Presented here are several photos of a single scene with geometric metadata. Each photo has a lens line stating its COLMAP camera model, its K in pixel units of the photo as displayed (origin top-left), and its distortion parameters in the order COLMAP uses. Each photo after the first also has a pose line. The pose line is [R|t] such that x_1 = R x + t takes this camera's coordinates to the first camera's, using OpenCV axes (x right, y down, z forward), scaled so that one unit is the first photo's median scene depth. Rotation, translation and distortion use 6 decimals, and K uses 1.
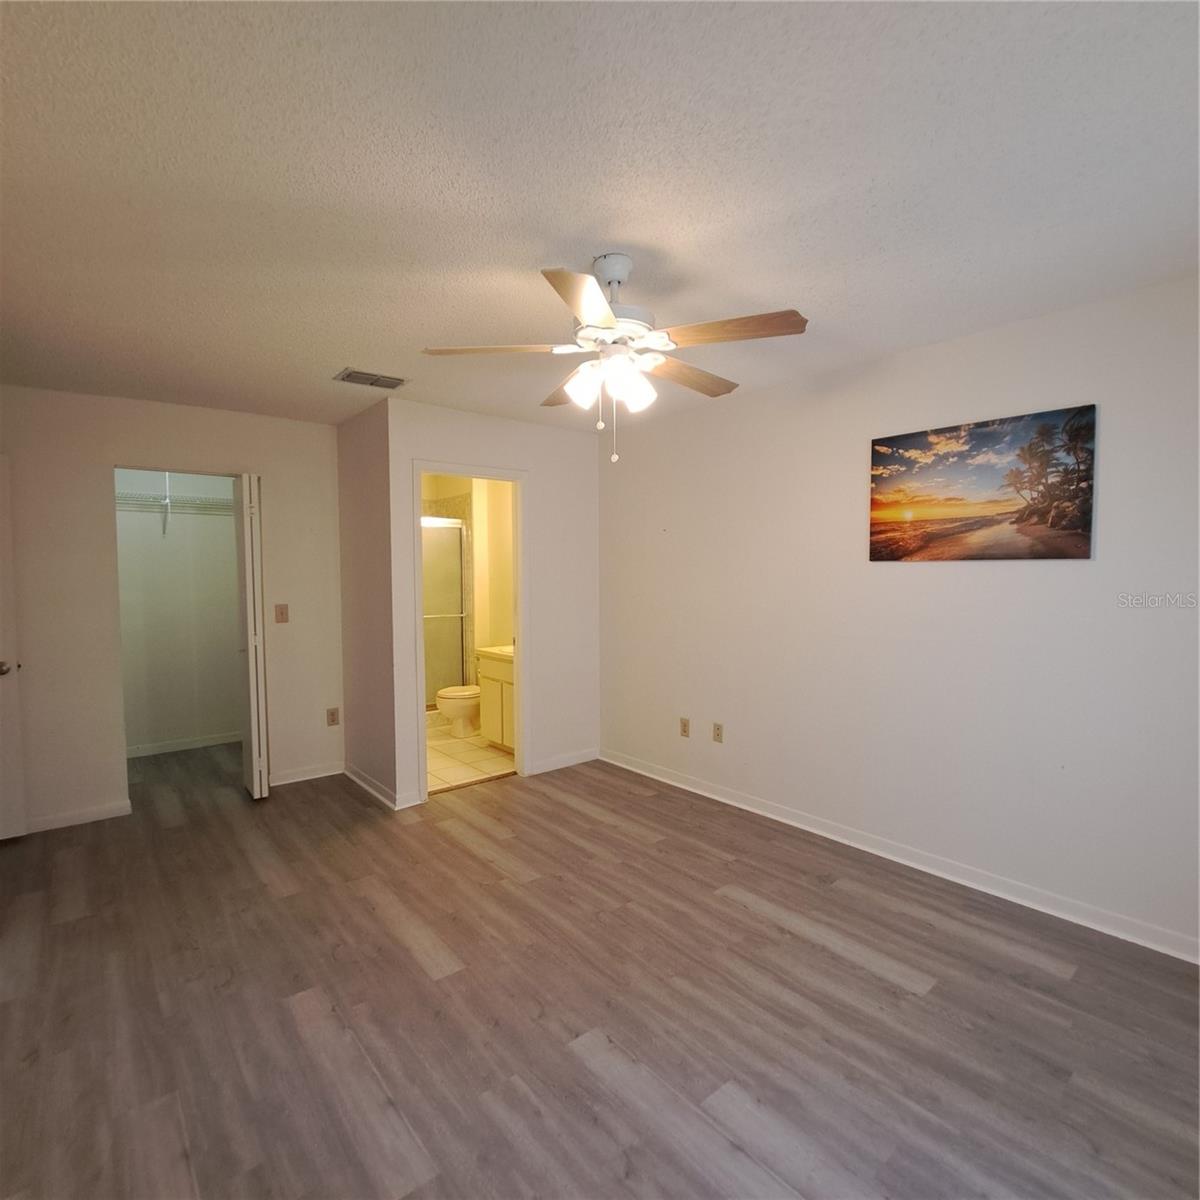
lens RADIAL K [[632.4, 0, 598.9], [0, 632.4, 609.2], [0, 0, 1]] dist [-0.004589, -0.006308]
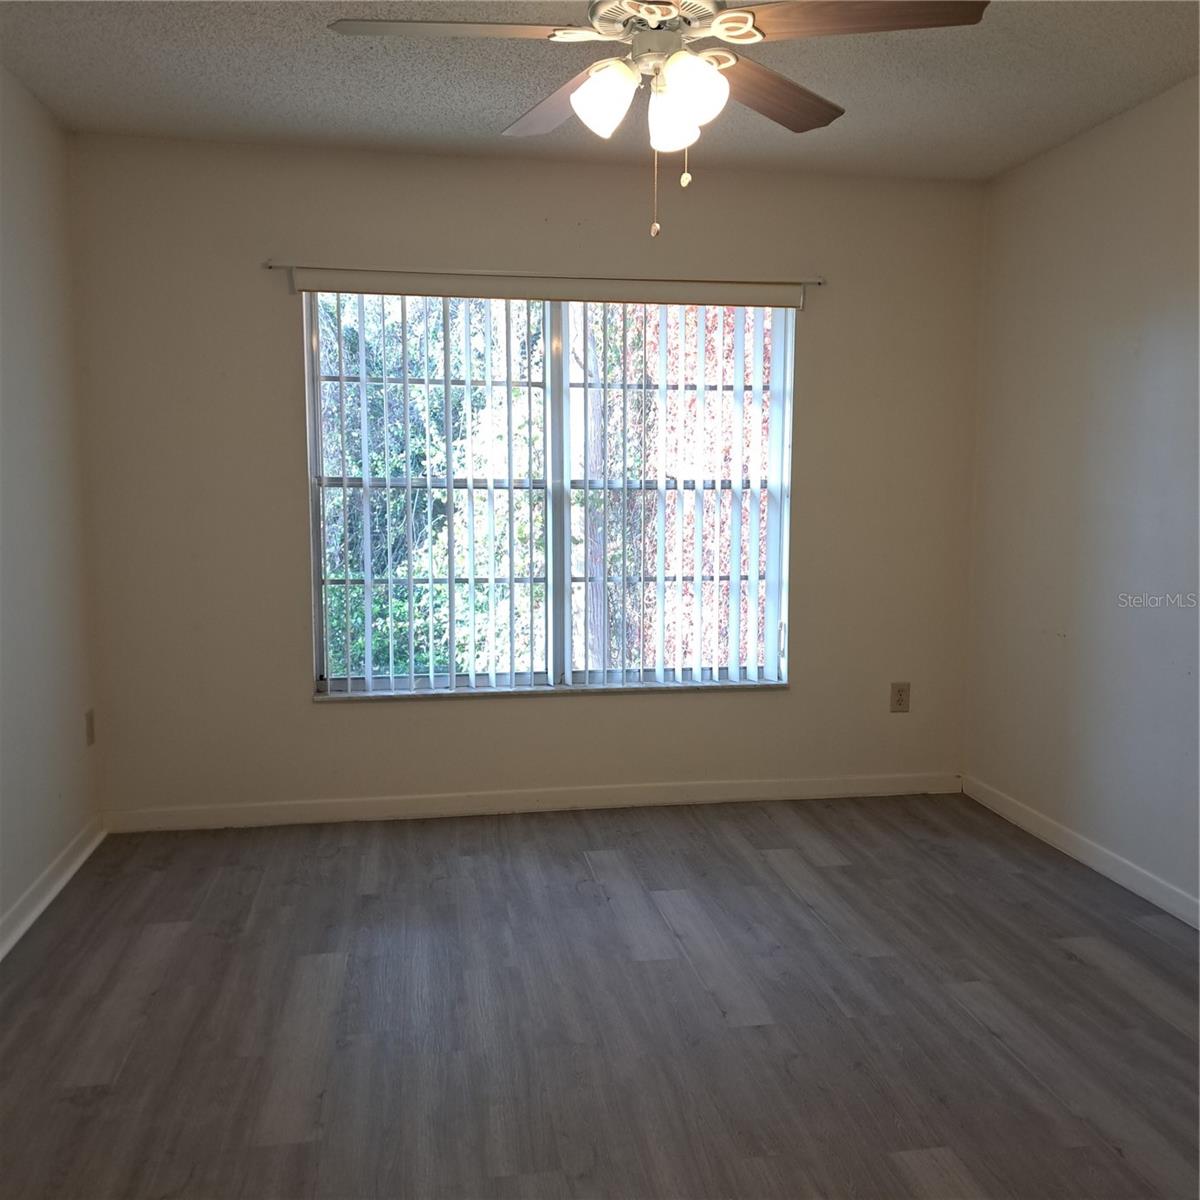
lens RADIAL K [[1162.2, 0, 607.8], [0, 1162.2, 599.5], [0, 0, 1]] dist [0.049831, 0.000000]
pose [[-0.864962, -0.052231, 0.499112, -0.393127], [0.029729, 0.987489, 0.154858, -0.051784], [-0.500956, 0.148784, -0.852588, 1.558464]]
